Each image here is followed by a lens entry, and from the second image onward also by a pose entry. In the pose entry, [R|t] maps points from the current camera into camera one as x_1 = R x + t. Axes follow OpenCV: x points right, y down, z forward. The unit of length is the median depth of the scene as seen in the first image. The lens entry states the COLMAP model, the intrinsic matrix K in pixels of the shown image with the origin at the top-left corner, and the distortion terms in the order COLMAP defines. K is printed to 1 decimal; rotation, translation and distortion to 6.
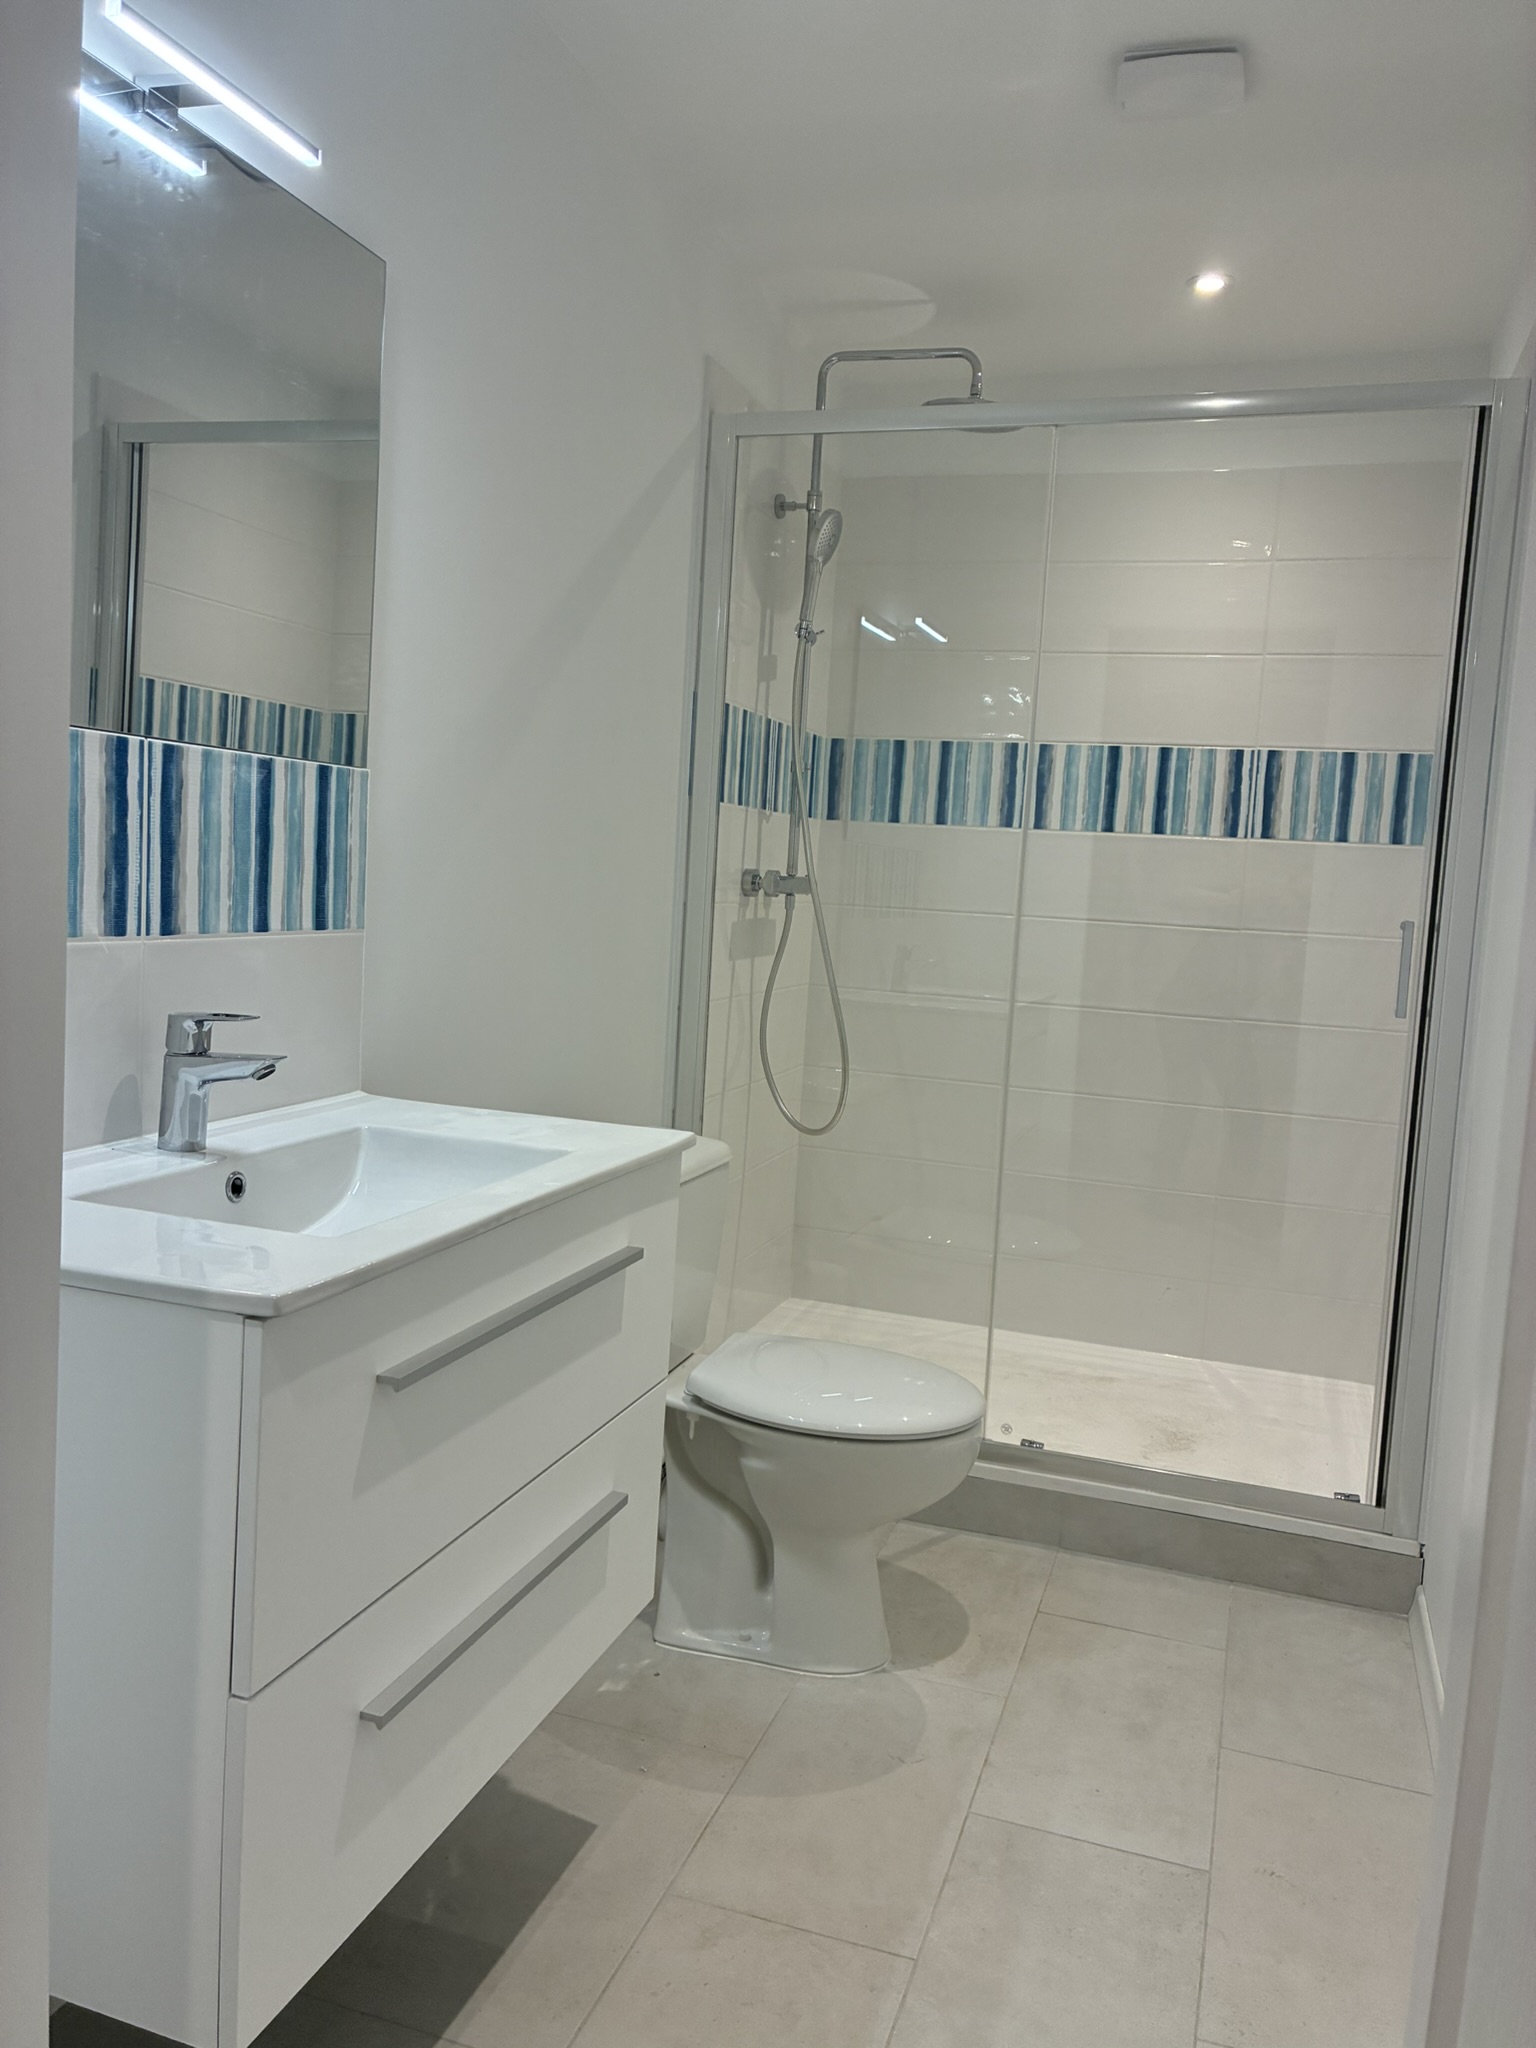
lens RADIAL K [[1551.0, 0, 768.0], [0, 1551.0, 1024.0], [0, 0, 1]] dist [0.008027, 0.006908]
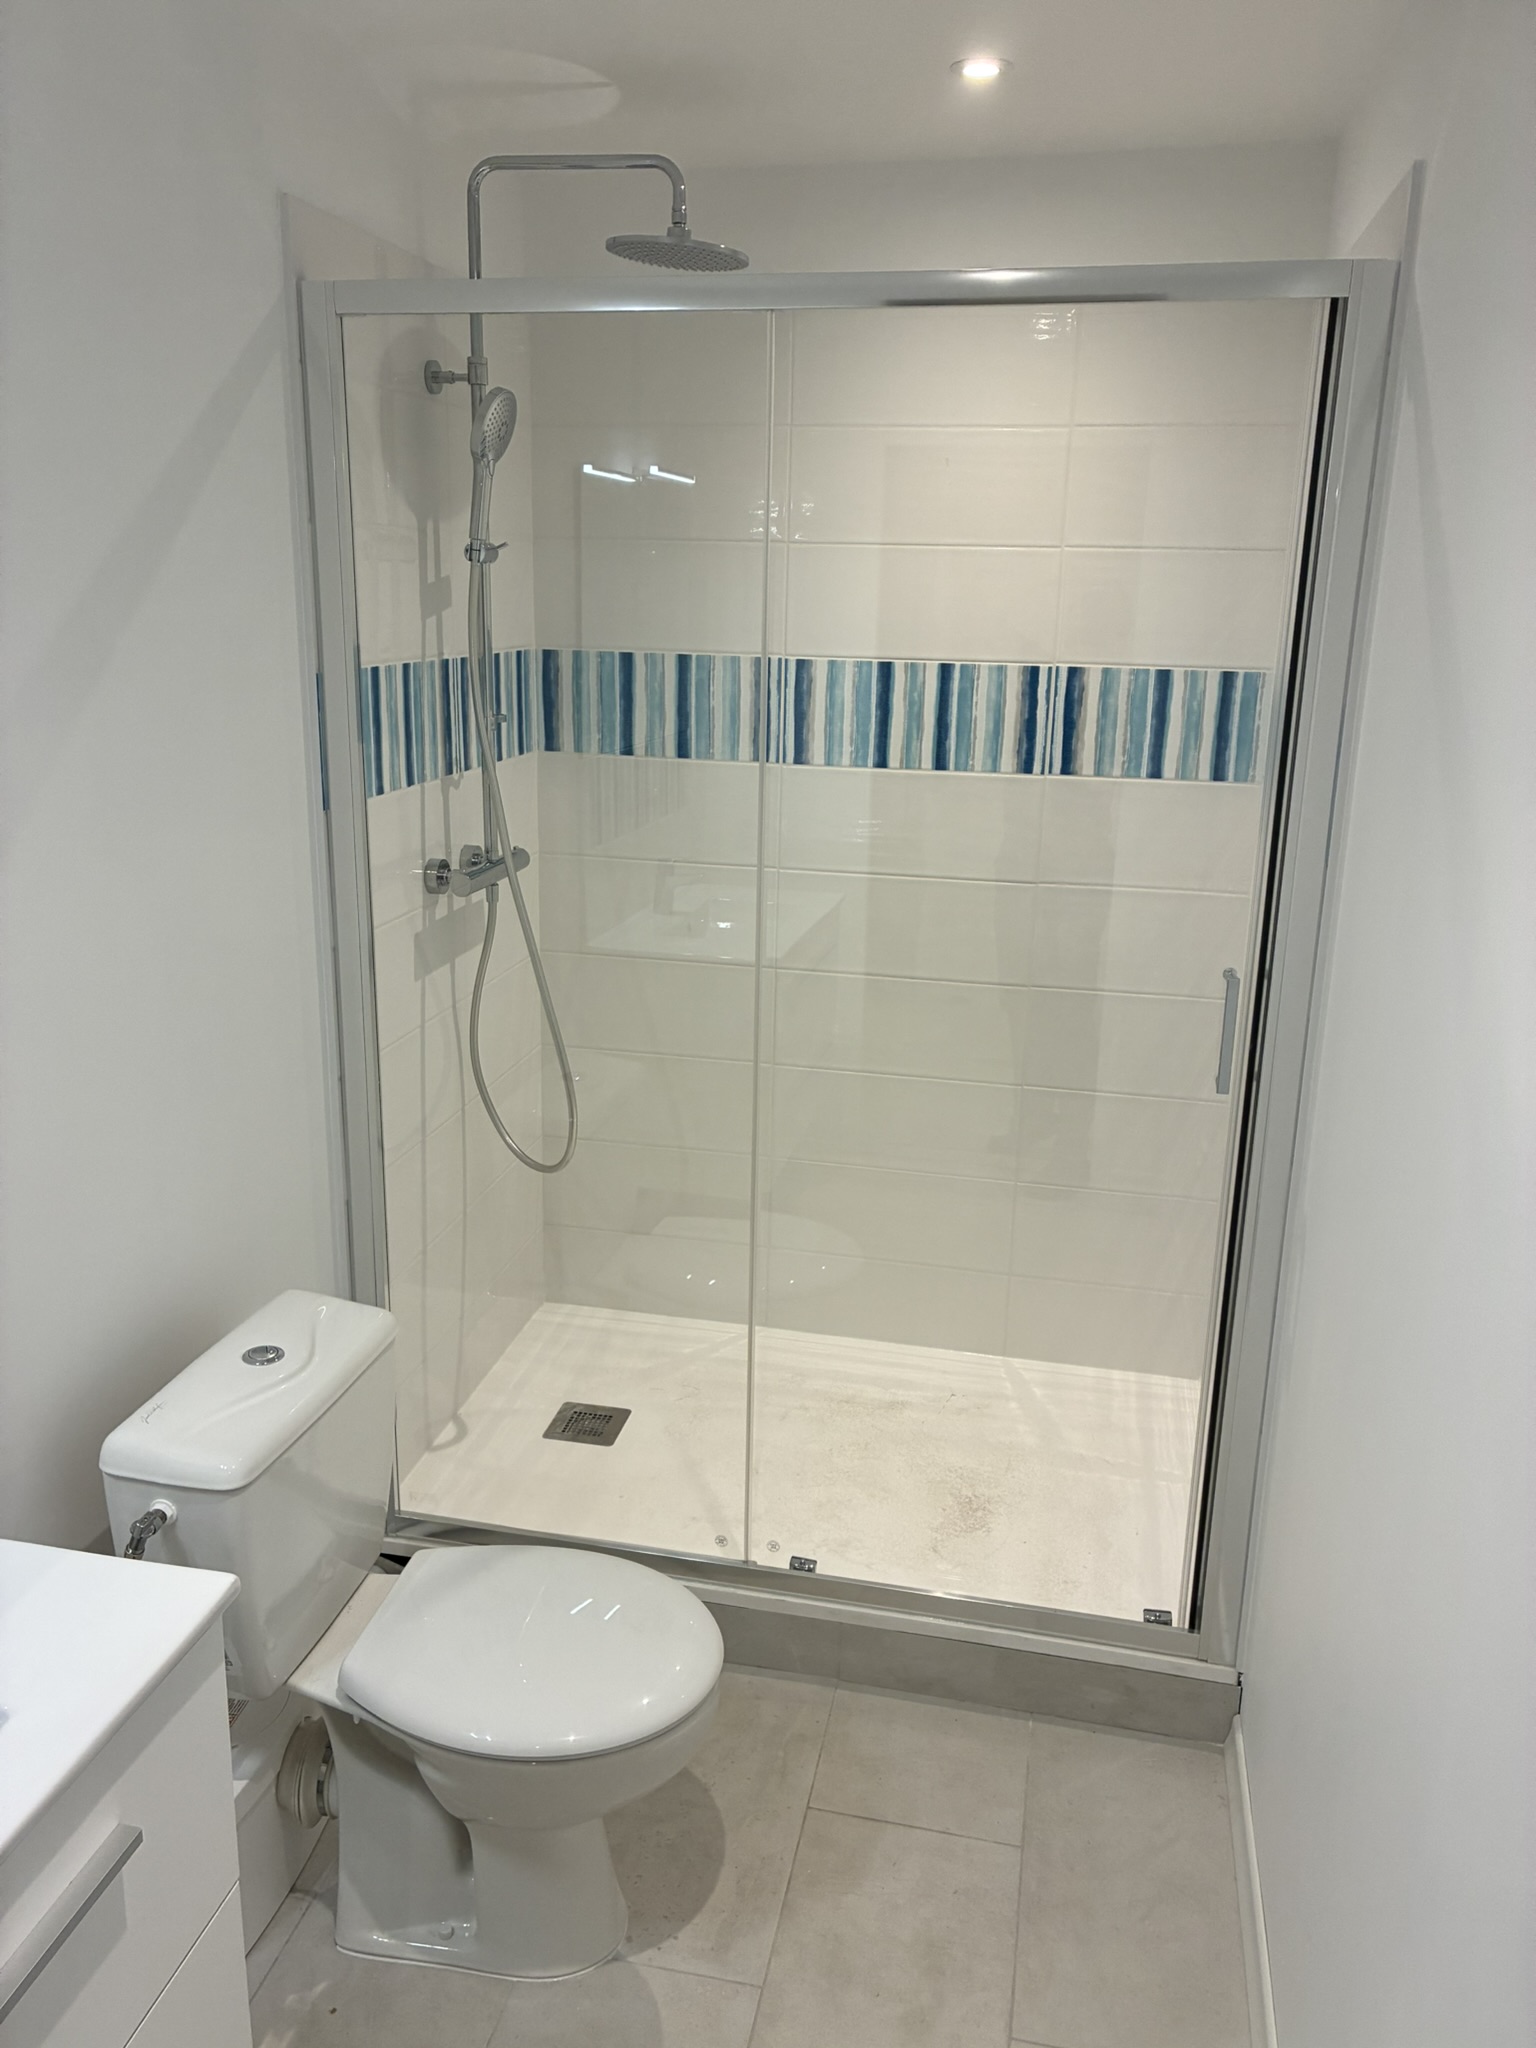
lens RADIAL K [[1557.9, 0, 768.0], [0, 1557.9, 1024.0], [0, 0, 1]] dist [0.060431, -0.062625]
pose [[0.992988, -0.065253, 0.098576, 0.071744], [0.045995, 0.981410, 0.186329, -0.155675], [-0.108903, -0.180489, 0.977530, 0.176603]]
